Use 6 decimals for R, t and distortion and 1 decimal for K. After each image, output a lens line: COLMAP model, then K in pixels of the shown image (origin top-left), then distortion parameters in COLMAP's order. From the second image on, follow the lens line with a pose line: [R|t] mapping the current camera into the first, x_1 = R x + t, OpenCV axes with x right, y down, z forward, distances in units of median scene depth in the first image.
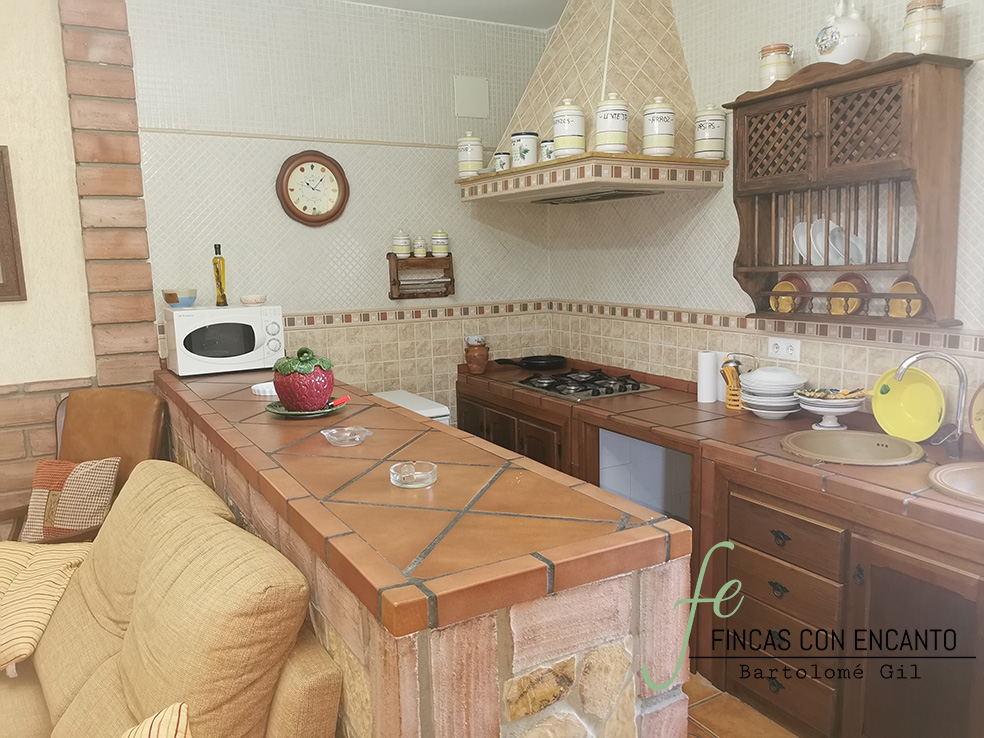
lens RADIAL K [[767.8, 0, 489.4], [0, 767.8, 366.8], [0, 0, 1]] dist [0.045873, -0.060842]
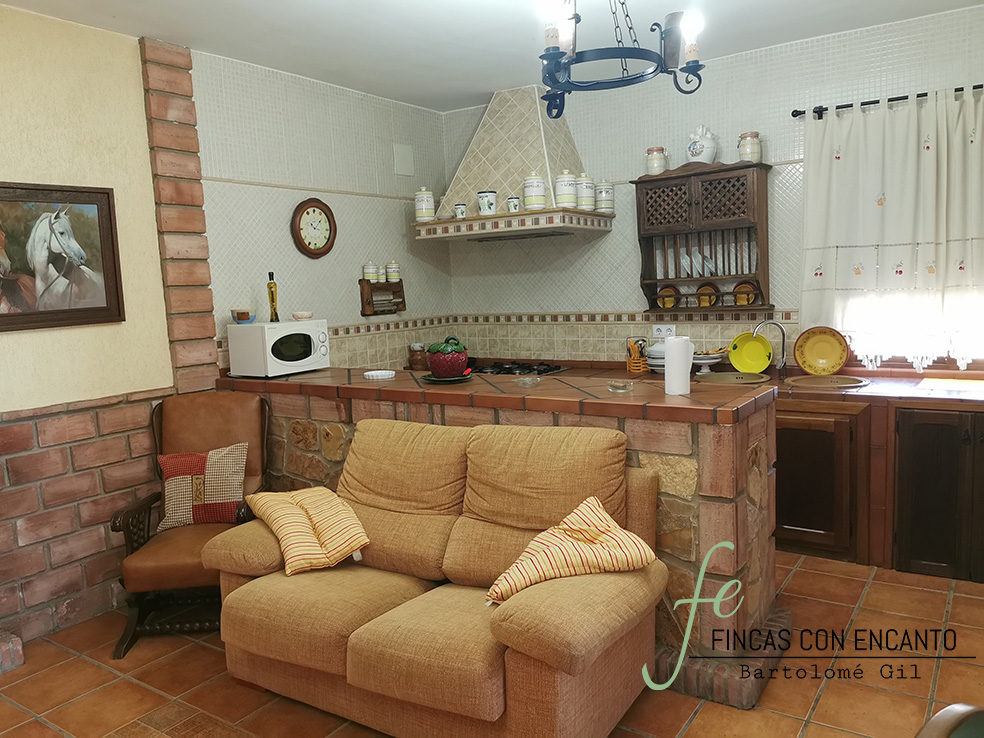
lens RADIAL K [[767.8, 0, 494.5], [0, 767.8, 368.6], [0, 0, 1]] dist [0.045873, -0.060842]
pose [[0.894095, -0.067065, 0.442828, -0.596269], [0.089437, 0.995546, -0.029806, 0.064788], [-0.438857, 0.066254, 0.896111, -0.255770]]
